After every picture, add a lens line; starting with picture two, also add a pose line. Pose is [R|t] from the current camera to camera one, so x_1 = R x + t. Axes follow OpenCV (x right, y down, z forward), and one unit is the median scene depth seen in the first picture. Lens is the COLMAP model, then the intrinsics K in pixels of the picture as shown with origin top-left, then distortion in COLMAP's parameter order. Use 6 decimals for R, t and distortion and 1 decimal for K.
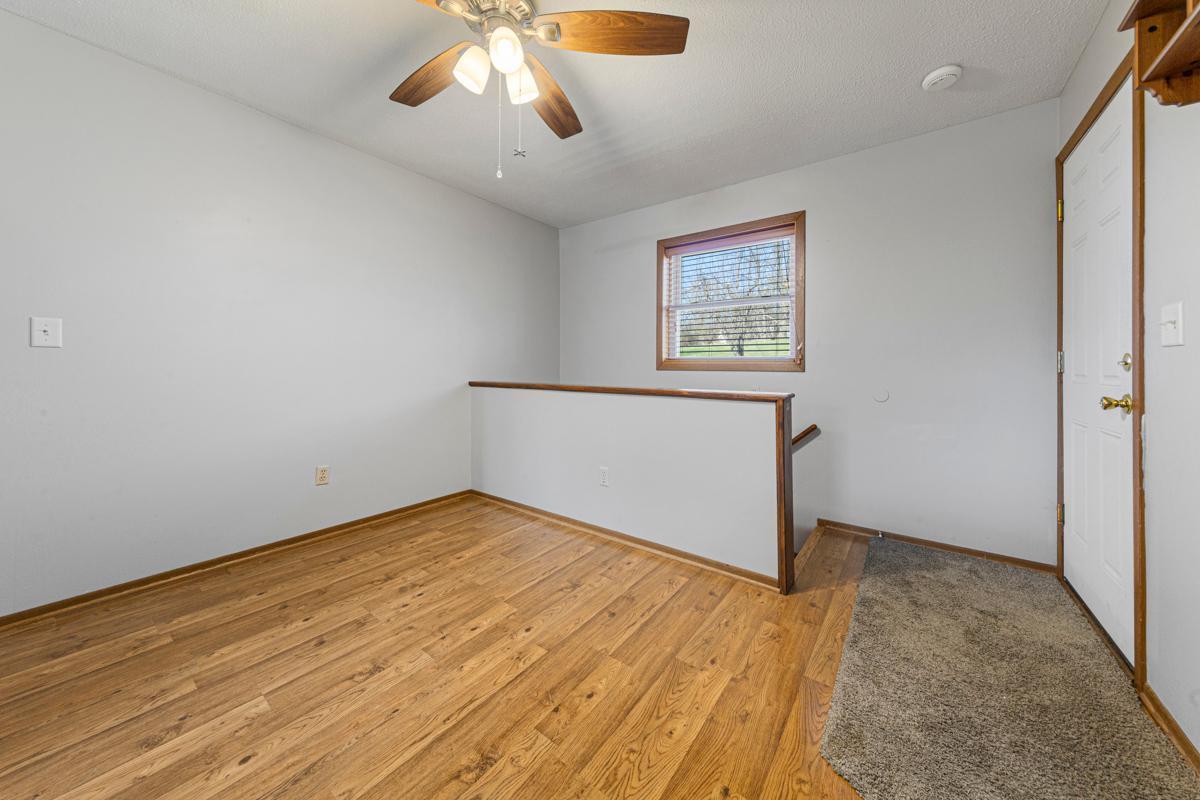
lens RADIAL K [[411.6, 0, 600.3], [0, 411.6, 369.1], [0, 0, 1]] dist [0.000318, 0.000031]
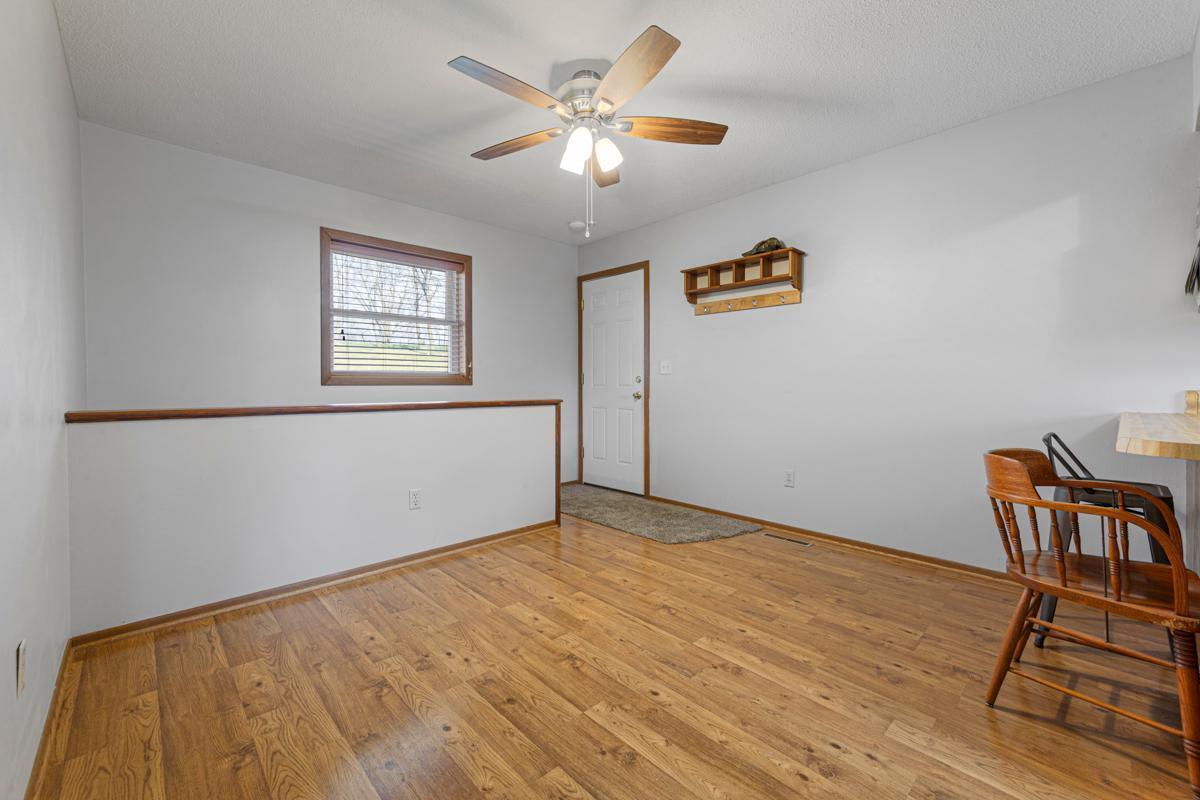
lens RADIAL K [[496.3, 0, 600.0], [0, 496.3, 400.0], [0, 0, 1]] dist [0.000487, -0.000018]
pose [[0.169577, -0.037992, 0.984784, -1.447679], [0.004301, 0.999276, 0.037810, -0.007385], [-0.985508, -0.002176, 0.169617, 0.557609]]
